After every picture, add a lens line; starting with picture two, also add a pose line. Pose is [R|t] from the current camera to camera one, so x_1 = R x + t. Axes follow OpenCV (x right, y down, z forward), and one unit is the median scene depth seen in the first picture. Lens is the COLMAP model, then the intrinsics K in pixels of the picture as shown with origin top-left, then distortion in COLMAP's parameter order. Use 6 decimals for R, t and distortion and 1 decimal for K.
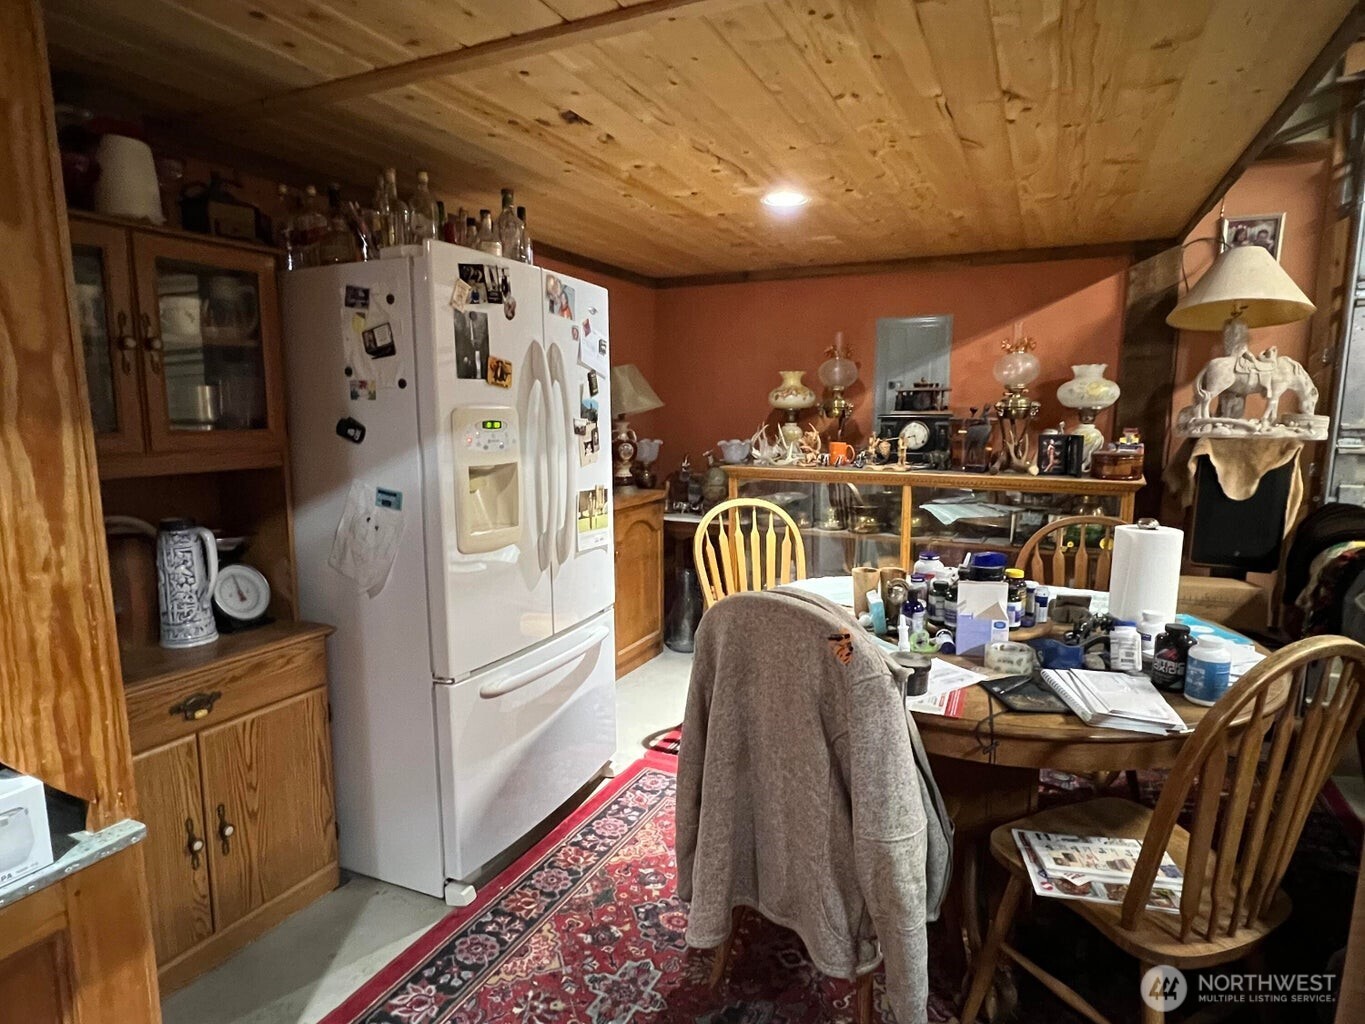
lens RADIAL K [[786.3, 0, 680.3], [0, 786.3, 516.4], [0, 0, 1]] dist [-0.003209, -0.000304]
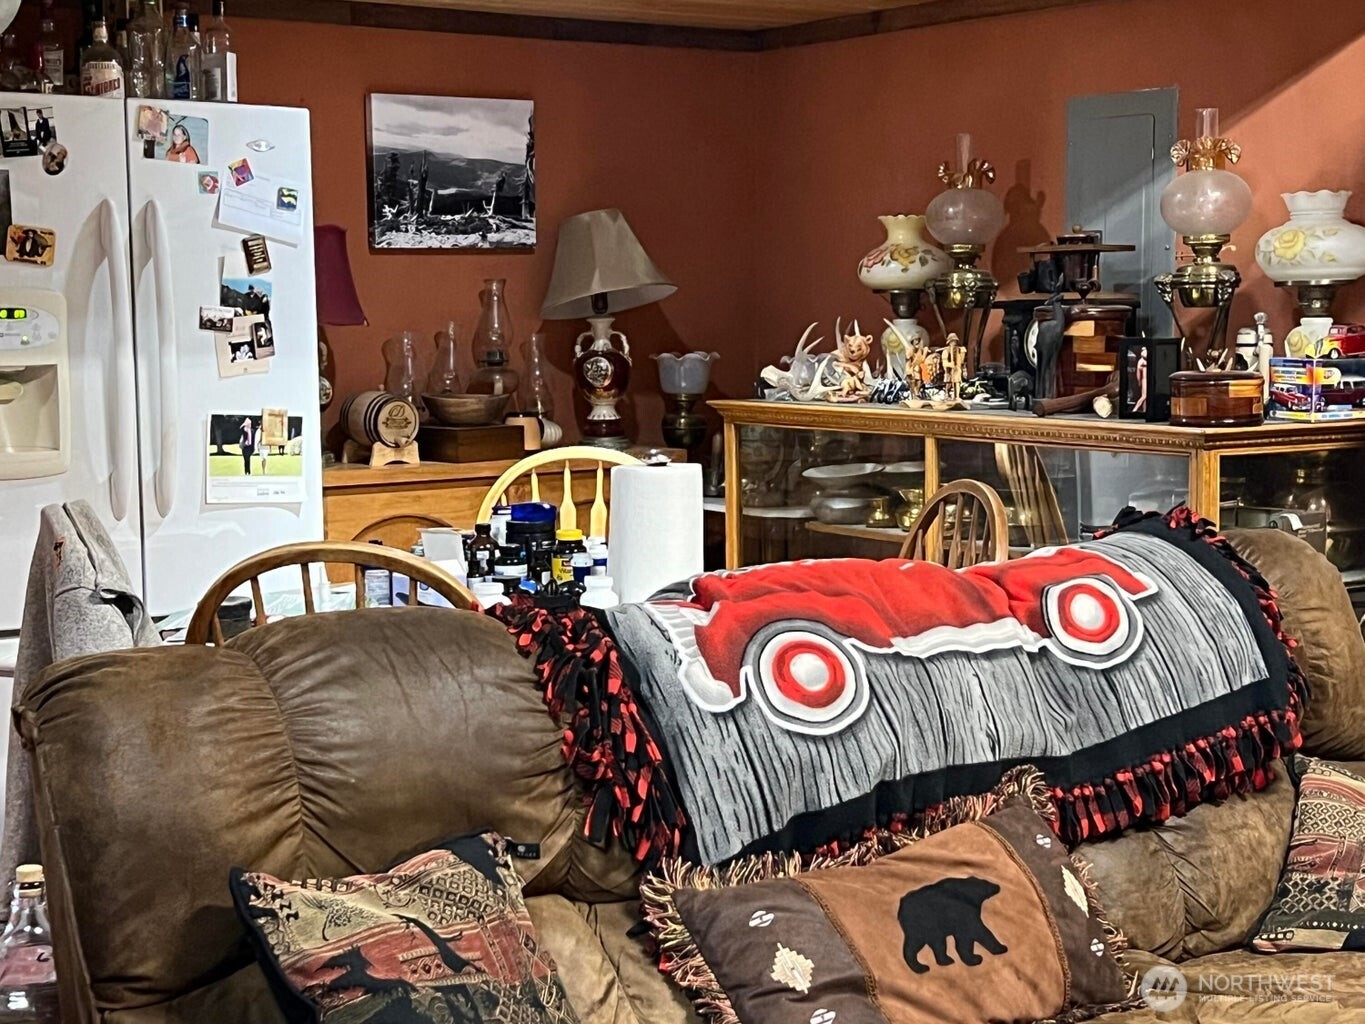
lens RADIAL K [[2289.3, 0, 683.5], [0, 2289.3, 512.5], [0, 0, 1]] dist [0.060069, 0.000000]
pose [[0.873035, 0.039874, -0.486025, 1.164214], [-0.059736, 0.997890, -0.025435, 0.076882], [0.483985, 0.051238, 0.873575, -0.514113]]
